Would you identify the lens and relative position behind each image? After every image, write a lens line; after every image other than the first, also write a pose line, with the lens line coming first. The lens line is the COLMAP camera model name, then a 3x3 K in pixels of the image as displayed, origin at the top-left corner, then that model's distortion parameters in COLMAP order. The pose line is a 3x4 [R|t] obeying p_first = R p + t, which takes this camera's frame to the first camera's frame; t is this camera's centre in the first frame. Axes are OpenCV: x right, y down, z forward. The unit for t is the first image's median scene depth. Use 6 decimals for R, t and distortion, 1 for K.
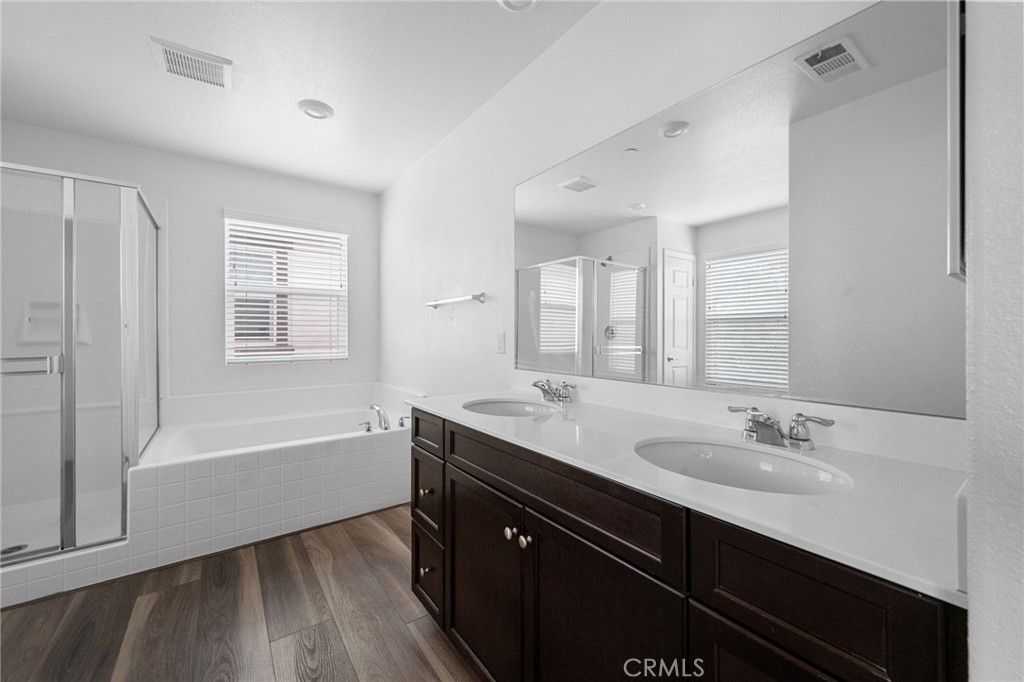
lens RADIAL K [[402.4, 0, 514.6], [0, 402.4, 336.6], [0, 0, 1]] dist [-0.001152, -0.000198]
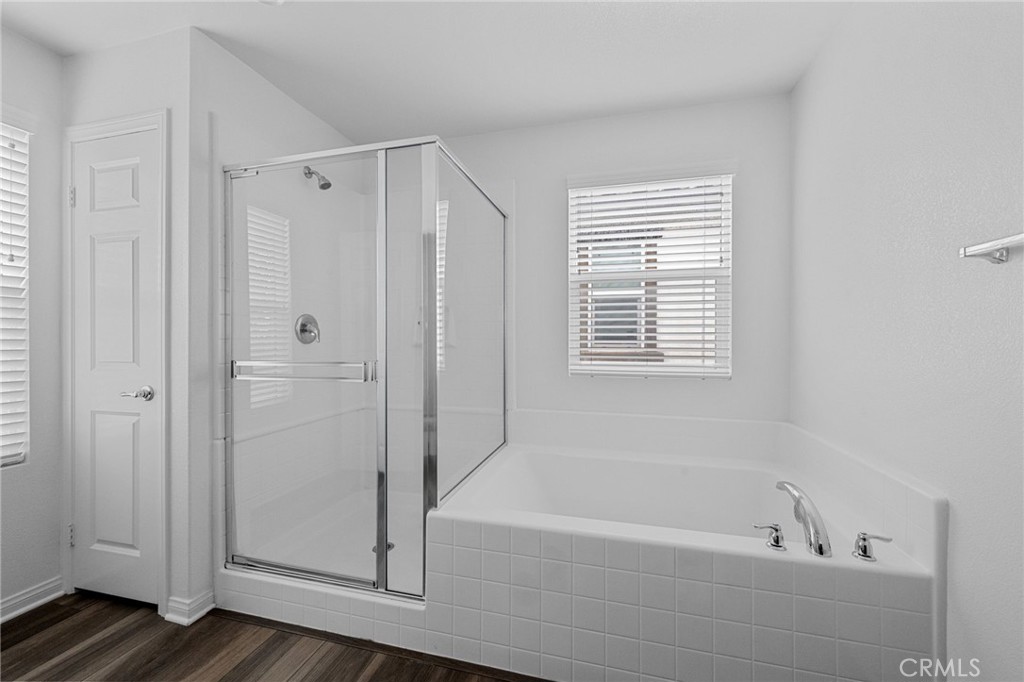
lens RADIAL K [[405.0, 0, 511.0], [0, 405.0, 338.7], [0, 0, 1]] dist [0.000500, 0.000070]
pose [[0.623678, 0.001406, -0.781680, -0.167345], [-0.008469, 0.999952, -0.004958, 0.001555], [0.781635, 0.009713, 0.623660, 0.413957]]
